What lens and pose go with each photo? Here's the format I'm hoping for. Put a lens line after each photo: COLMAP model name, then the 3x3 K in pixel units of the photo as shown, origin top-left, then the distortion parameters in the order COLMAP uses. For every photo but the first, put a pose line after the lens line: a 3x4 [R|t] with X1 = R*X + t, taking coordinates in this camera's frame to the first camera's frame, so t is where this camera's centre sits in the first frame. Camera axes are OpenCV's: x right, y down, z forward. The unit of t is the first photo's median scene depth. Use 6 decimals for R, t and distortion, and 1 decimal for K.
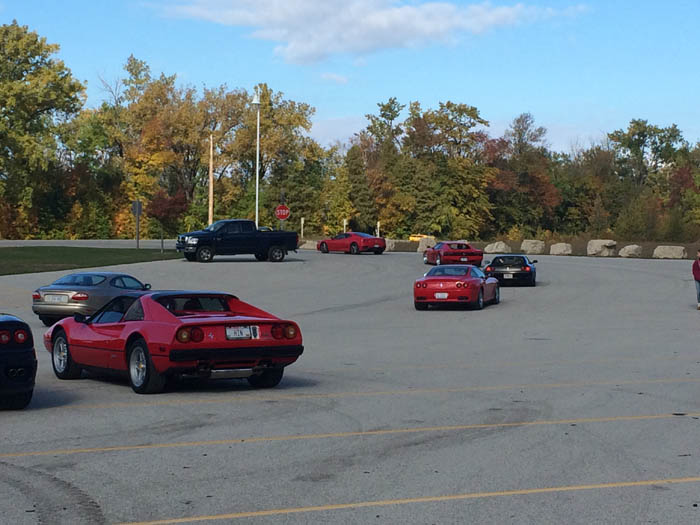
lens RADIAL K [[1537.0, 0, 350.0], [0, 1537.0, 262.5], [0, 0, 1]] dist [0.062343, 0.074354]
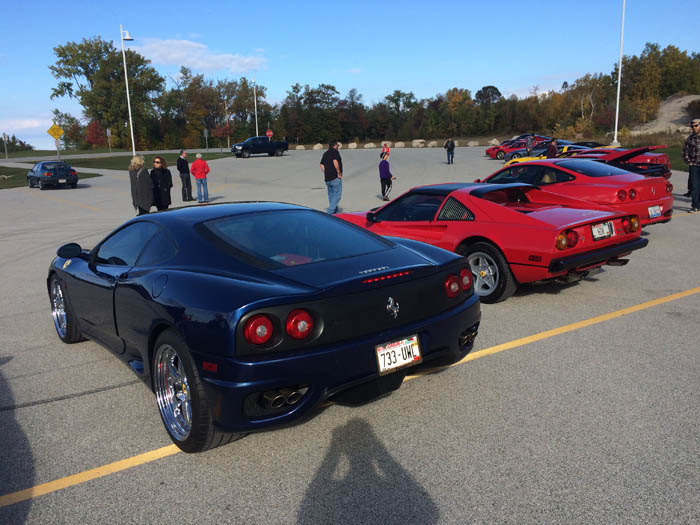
lens RADIAL K [[588.2, 0, 350.0], [0, 588.2, 262.5], [0, 0, 1]] dist [0.095814, -0.137558]
pose [[0.990237, -0.067483, 0.121971, -0.030772], [0.044348, 0.982057, 0.183297, -0.000699], [-0.132152, -0.176098, 0.975462, 0.080883]]
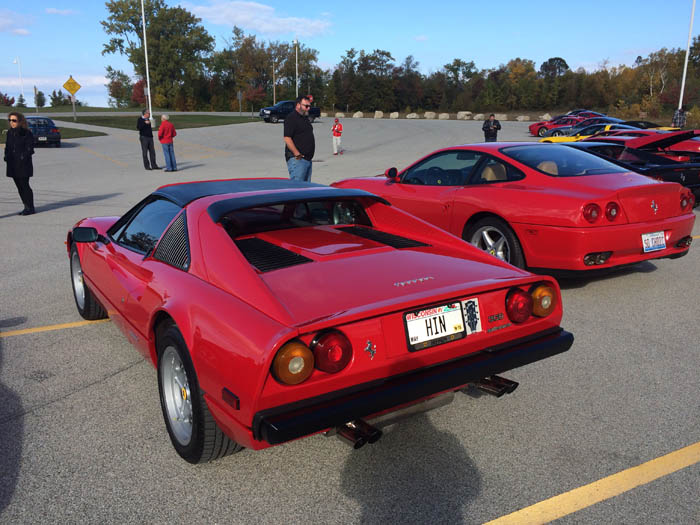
lens RADIAL K [[588.2, 0, 350.0], [0, 588.2, 262.5], [0, 0, 1]] dist [0.095814, -0.137558]
pose [[0.999396, -0.008982, 0.033559, -0.011654], [0.001030, 0.973234, 0.229813, -0.000248], [-0.034725, -0.229639, 0.972656, 0.102712]]
